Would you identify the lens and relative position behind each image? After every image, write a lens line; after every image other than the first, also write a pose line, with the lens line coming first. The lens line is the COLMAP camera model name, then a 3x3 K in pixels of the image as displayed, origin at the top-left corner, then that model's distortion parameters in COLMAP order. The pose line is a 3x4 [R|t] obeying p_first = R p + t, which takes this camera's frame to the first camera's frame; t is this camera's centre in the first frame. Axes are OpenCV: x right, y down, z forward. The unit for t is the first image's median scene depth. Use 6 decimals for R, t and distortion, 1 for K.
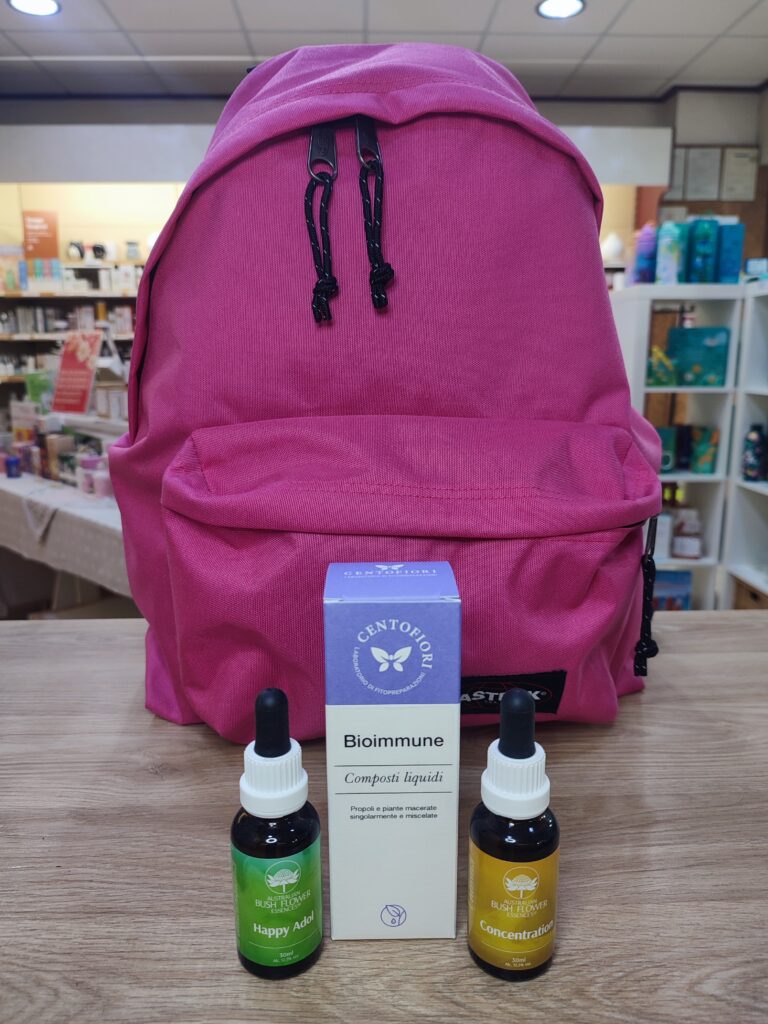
lens RADIAL K [[756.6, 0, 384.0], [0, 756.6, 512.0], [0, 0, 1]] dist [-0.018015, -0.000775]
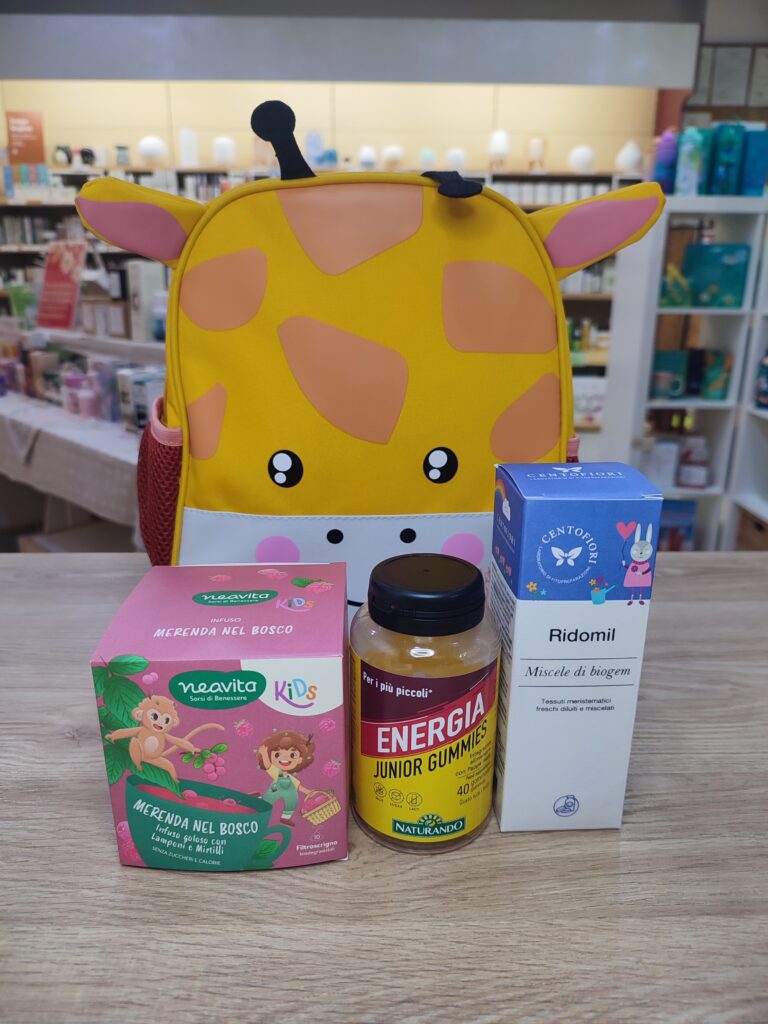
lens RADIAL K [[756.6, 0, 384.0], [0, 756.6, 512.0], [0, 0, 1]] dist [-0.018015, -0.000775]
pose [[0.999908, 0.012275, -0.005731, 0.052655], [-0.011633, 0.994816, 0.101021, -0.004957], [0.006942, -0.100945, 0.994868, 0.145401]]
